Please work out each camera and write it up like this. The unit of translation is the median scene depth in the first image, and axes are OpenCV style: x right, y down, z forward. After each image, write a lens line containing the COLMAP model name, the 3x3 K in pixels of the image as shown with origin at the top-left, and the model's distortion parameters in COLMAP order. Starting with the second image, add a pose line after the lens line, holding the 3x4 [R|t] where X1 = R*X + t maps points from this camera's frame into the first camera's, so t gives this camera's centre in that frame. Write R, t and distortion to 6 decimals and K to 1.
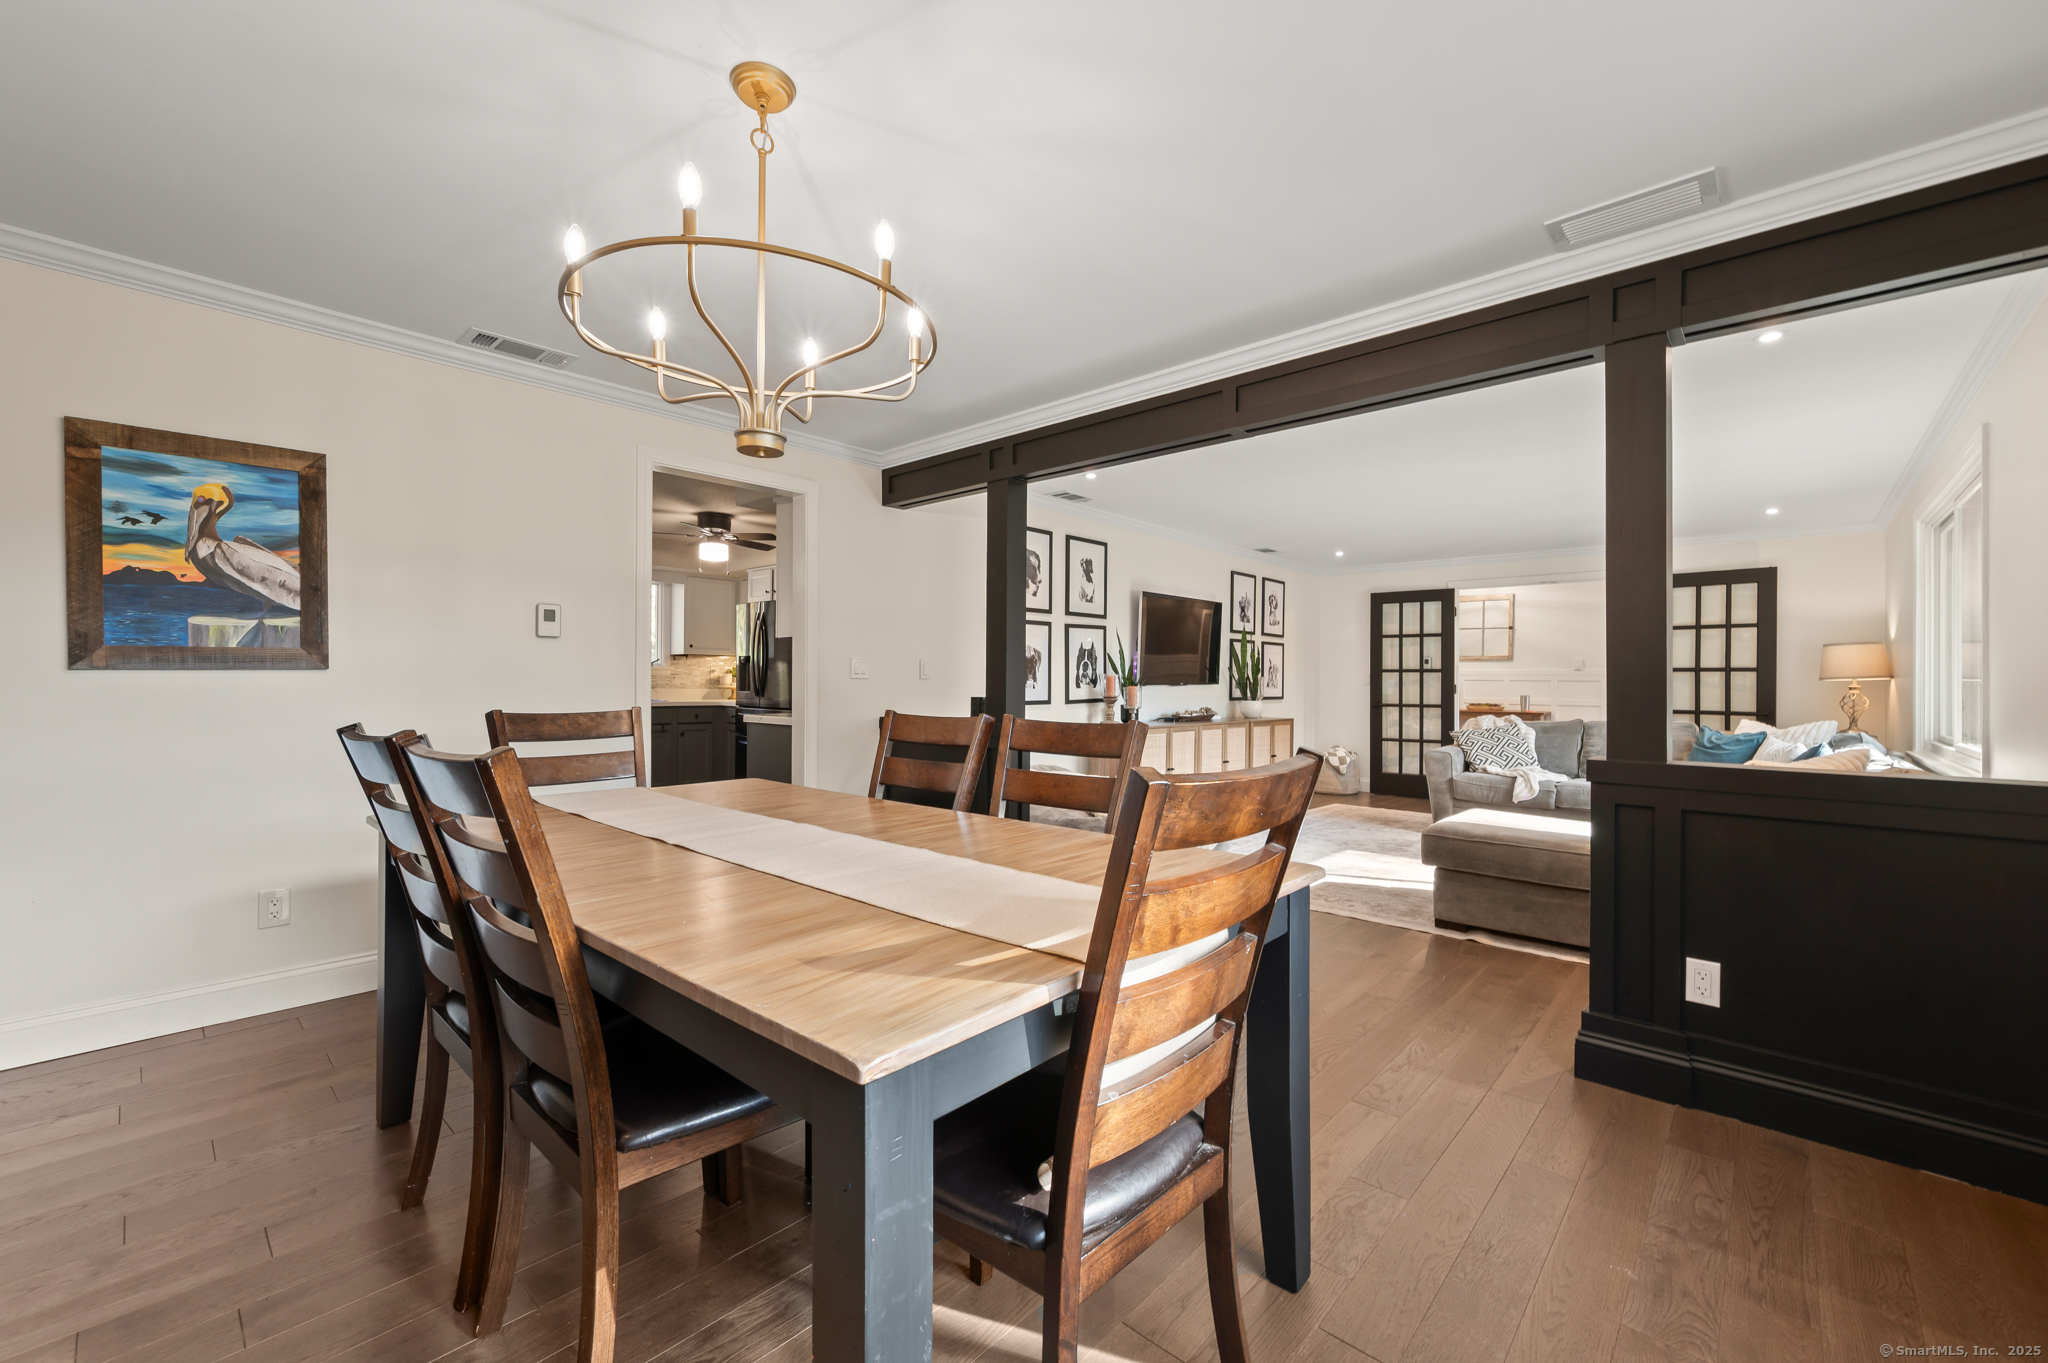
lens RADIAL K [[829.8, 0, 1029.9], [0, 829.8, 680.4], [0, 0, 1]] dist [-0.000044, -0.000194]
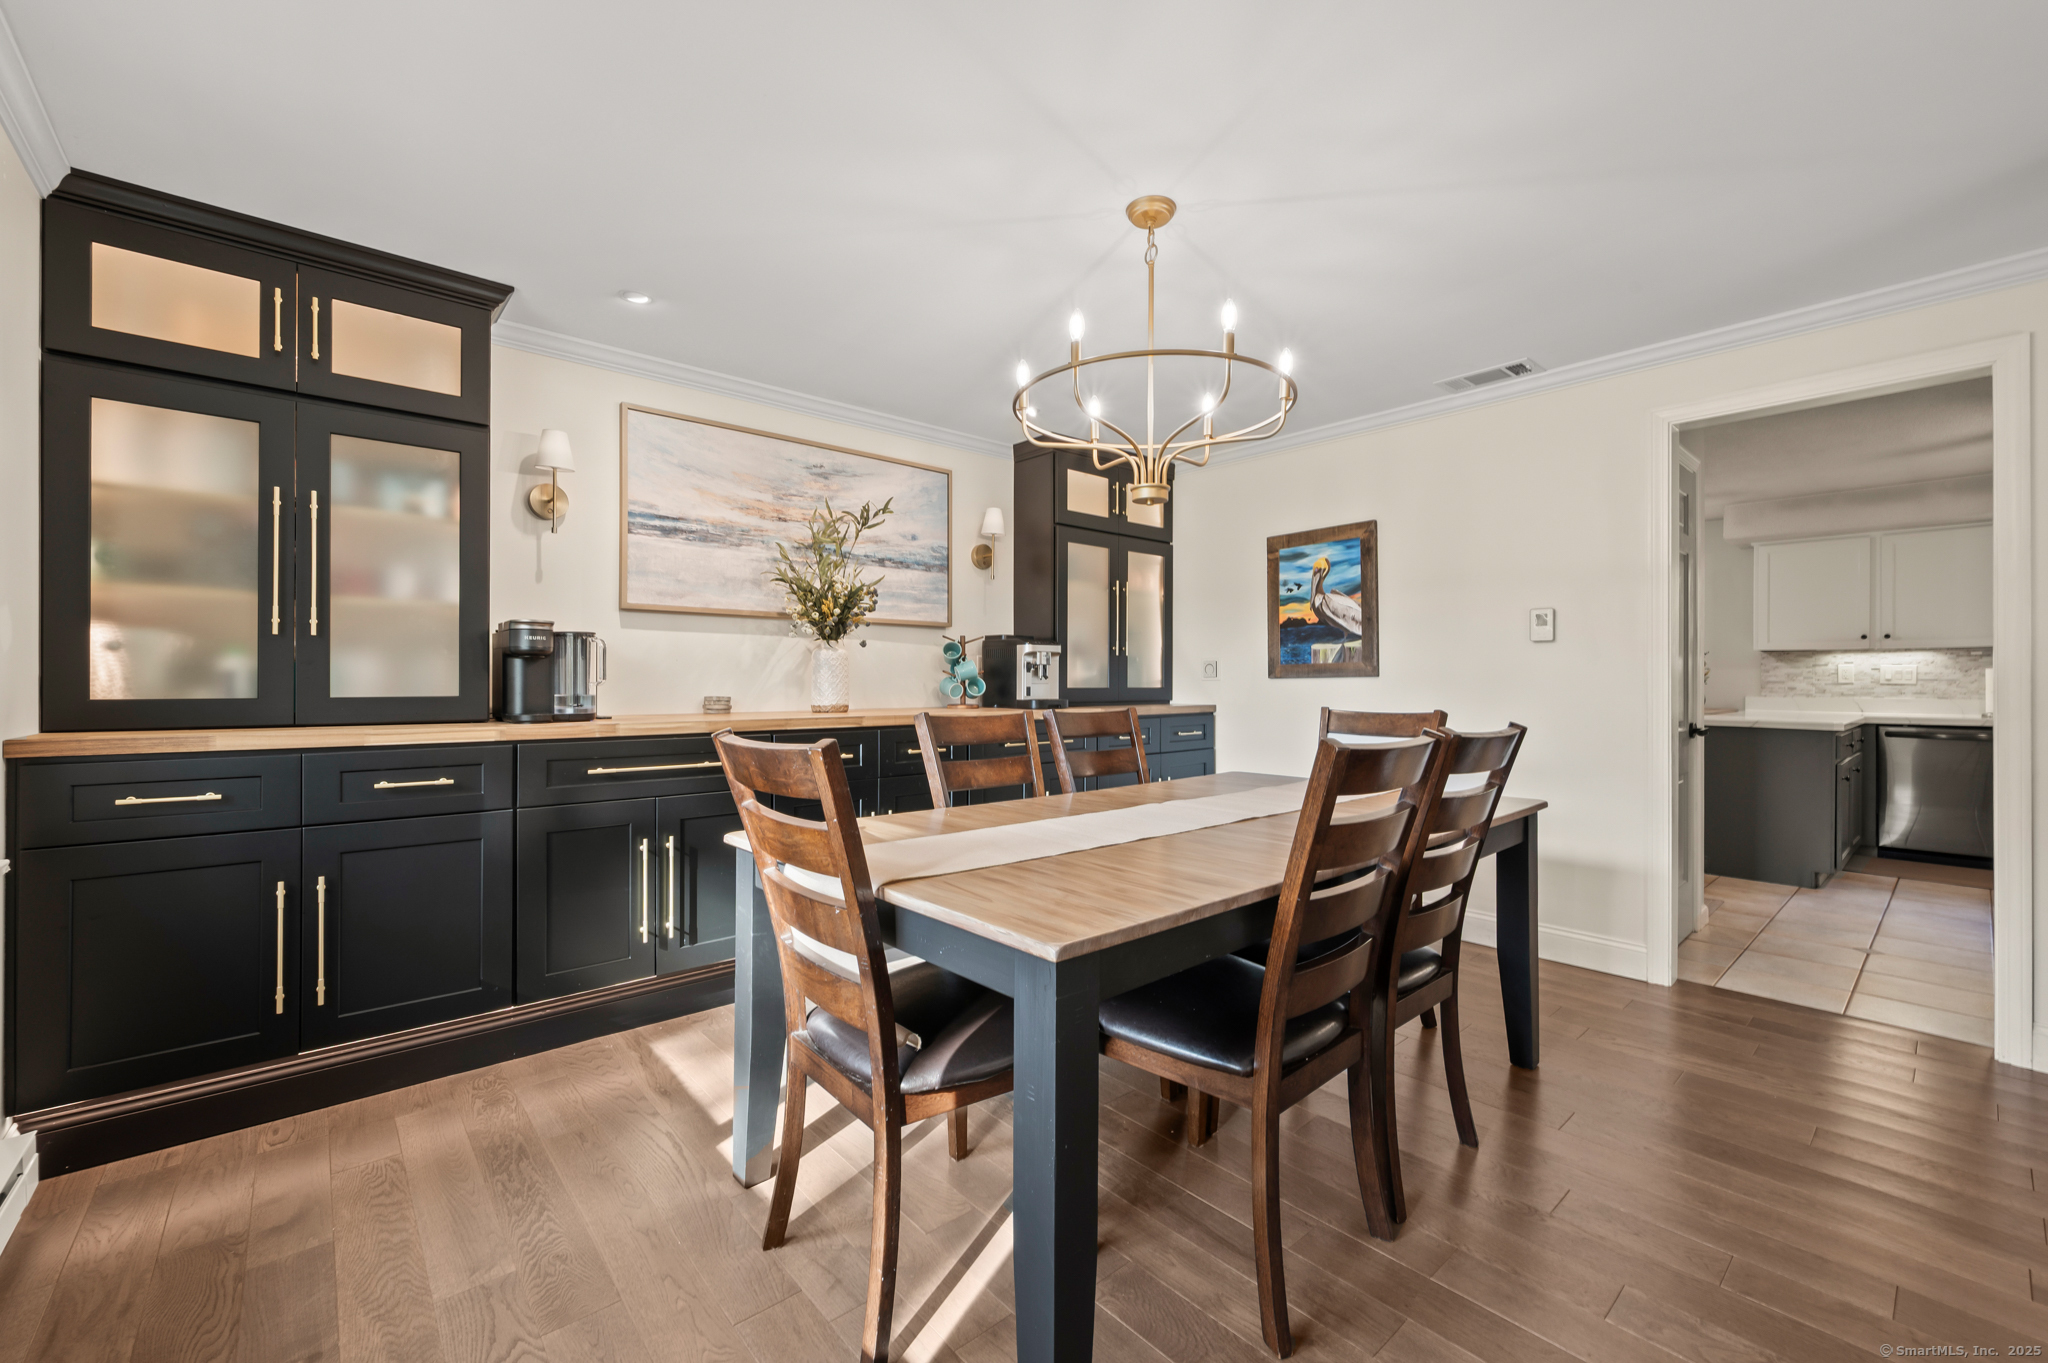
lens RADIAL K [[829.8, 0, 1024.5], [0, 829.8, 680.6], [0, 0, 1]] dist [-0.000044, -0.000194]
pose [[-0.113476, -0.005084, -0.993528, 0.508939], [-0.000468, 0.999987, -0.005063, -0.000124], [0.993541, -0.000109, -0.113477, 0.515593]]
